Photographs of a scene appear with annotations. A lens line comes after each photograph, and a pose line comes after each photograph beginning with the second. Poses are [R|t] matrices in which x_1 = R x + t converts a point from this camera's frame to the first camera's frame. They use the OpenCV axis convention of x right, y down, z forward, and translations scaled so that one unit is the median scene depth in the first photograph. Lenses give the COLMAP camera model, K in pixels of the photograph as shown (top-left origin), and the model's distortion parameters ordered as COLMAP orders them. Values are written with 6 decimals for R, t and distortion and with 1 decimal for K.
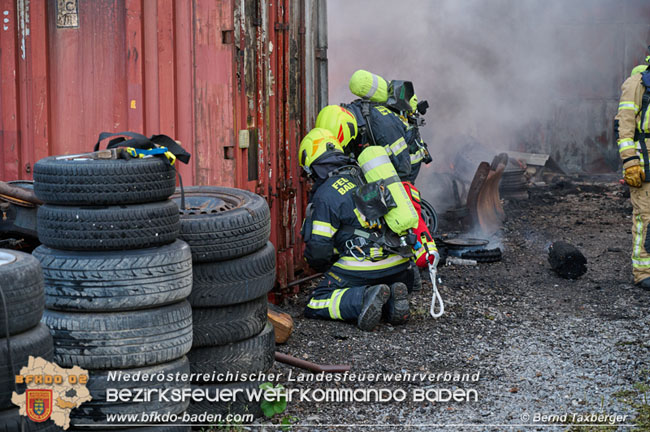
lens RADIAL K [[1309.7, 0, 324.9], [0, 1309.7, 215.9], [0, 0, 1]] dist [-0.021054, 0.000000]
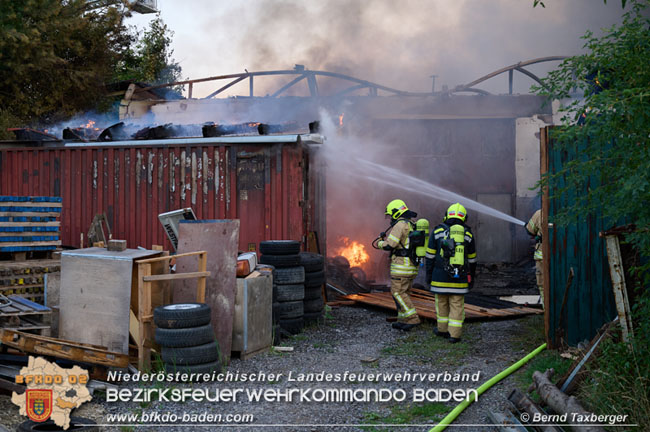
lens RADIAL K [[887.8, 0, 325.4], [0, 887.8, 213.4], [0, 0, 1]] dist [0.097689, 0.000000]
pose [[0.997854, 0.010500, 0.064638, -0.199226], [-0.003413, 0.994059, -0.108790, 0.134671], [-0.065396, 0.108336, 0.991961, -1.306989]]
